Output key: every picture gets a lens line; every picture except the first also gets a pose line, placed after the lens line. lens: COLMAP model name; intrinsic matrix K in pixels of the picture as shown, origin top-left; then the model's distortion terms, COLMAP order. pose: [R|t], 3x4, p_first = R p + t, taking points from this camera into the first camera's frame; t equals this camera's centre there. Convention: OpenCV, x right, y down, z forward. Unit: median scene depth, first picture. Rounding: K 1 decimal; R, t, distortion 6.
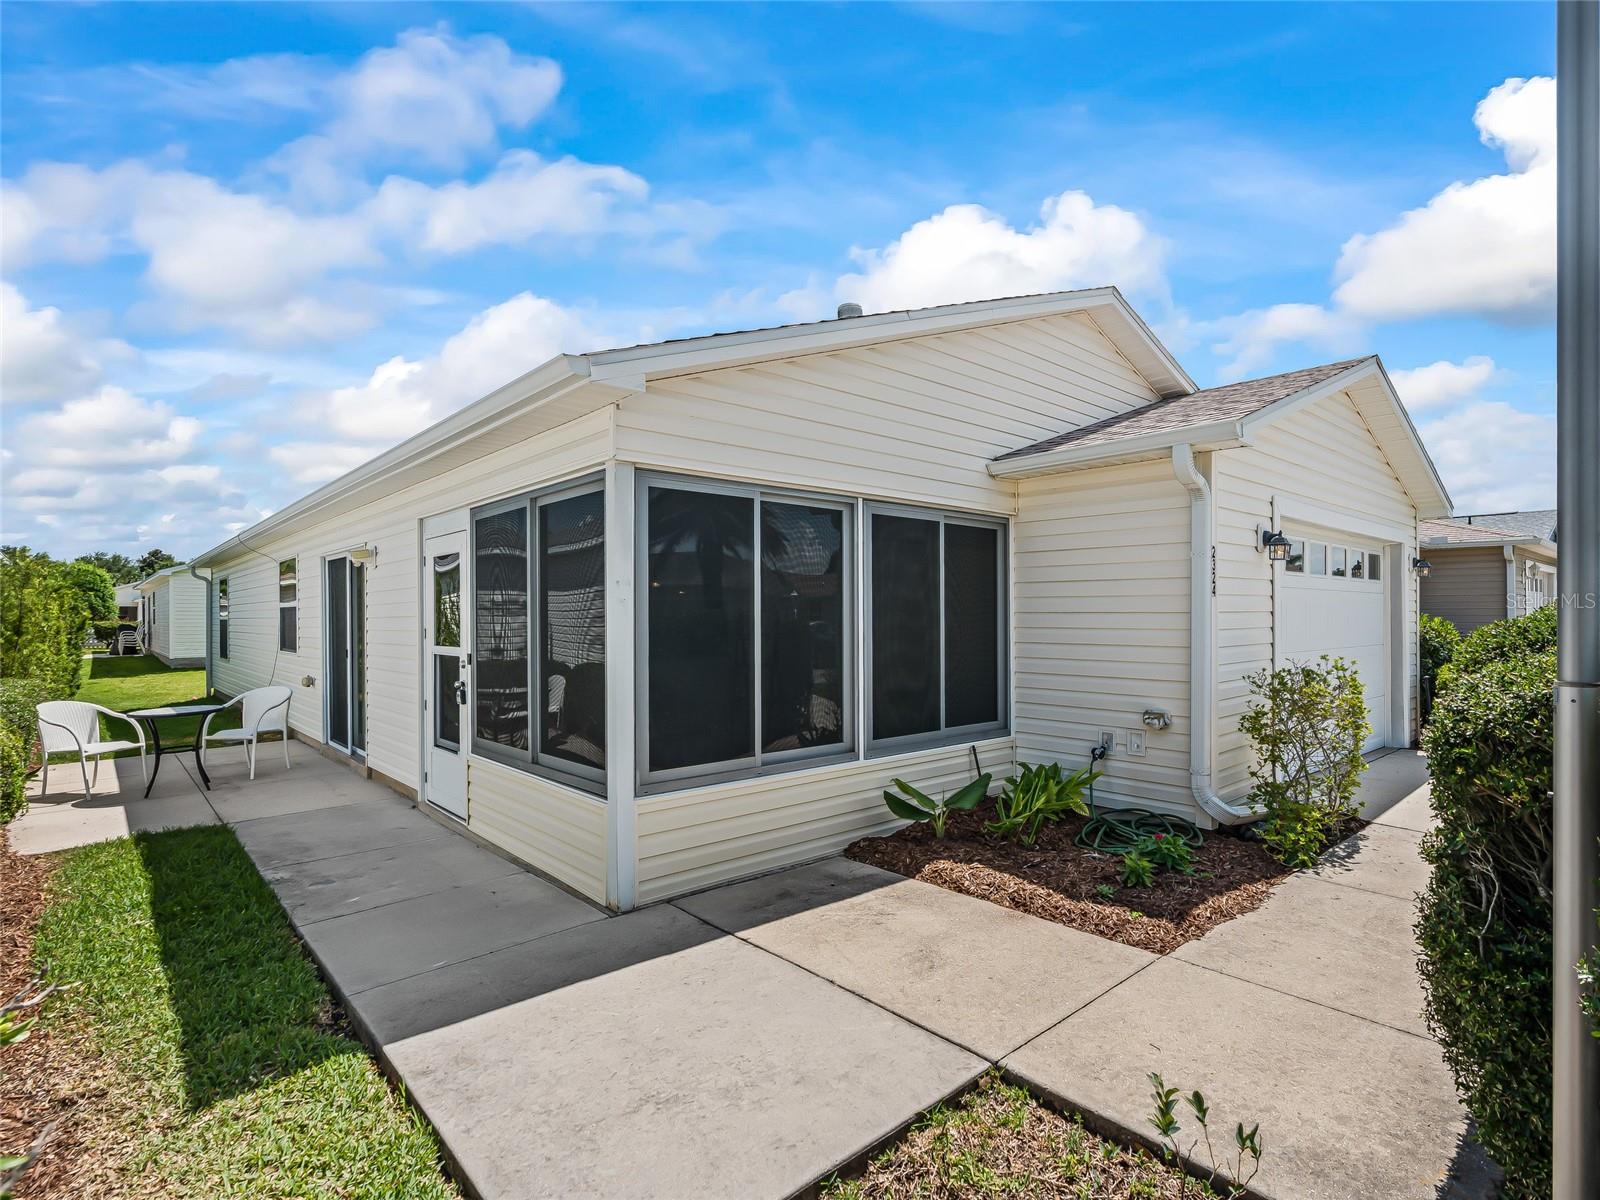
lens RADIAL K [[833.1, 0, 795.8], [0, 833.1, 612.3], [0, 0, 1]] dist [-0.013990, 0.002872]
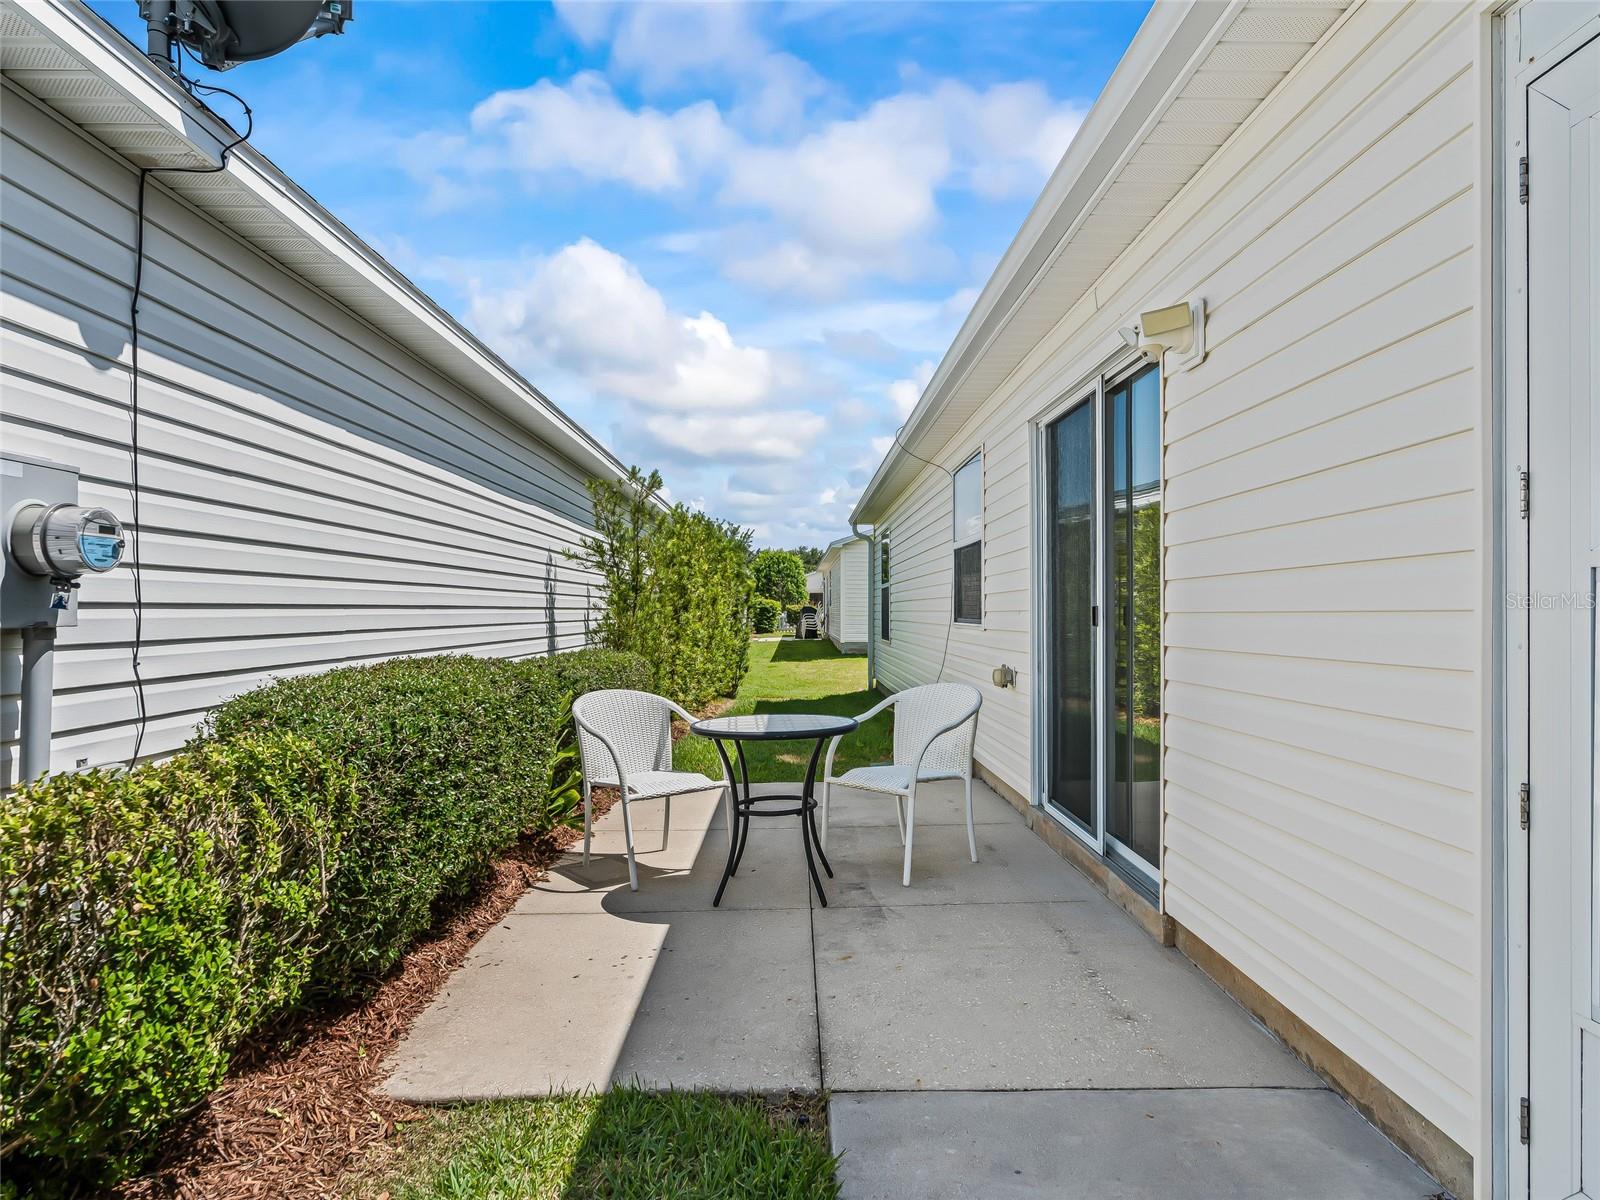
lens RADIAL K [[1003.1, 0, 807.9], [0, 1003.1, 599.9], [0, 0, 1]] dist [-0.029037, 0.004414]
pose [[0.768462, 0.001397, -0.639894, -0.250797], [-0.004110, 0.999988, -0.002753, 0.033124], [0.639883, 0.004745, 0.768458, 0.392327]]
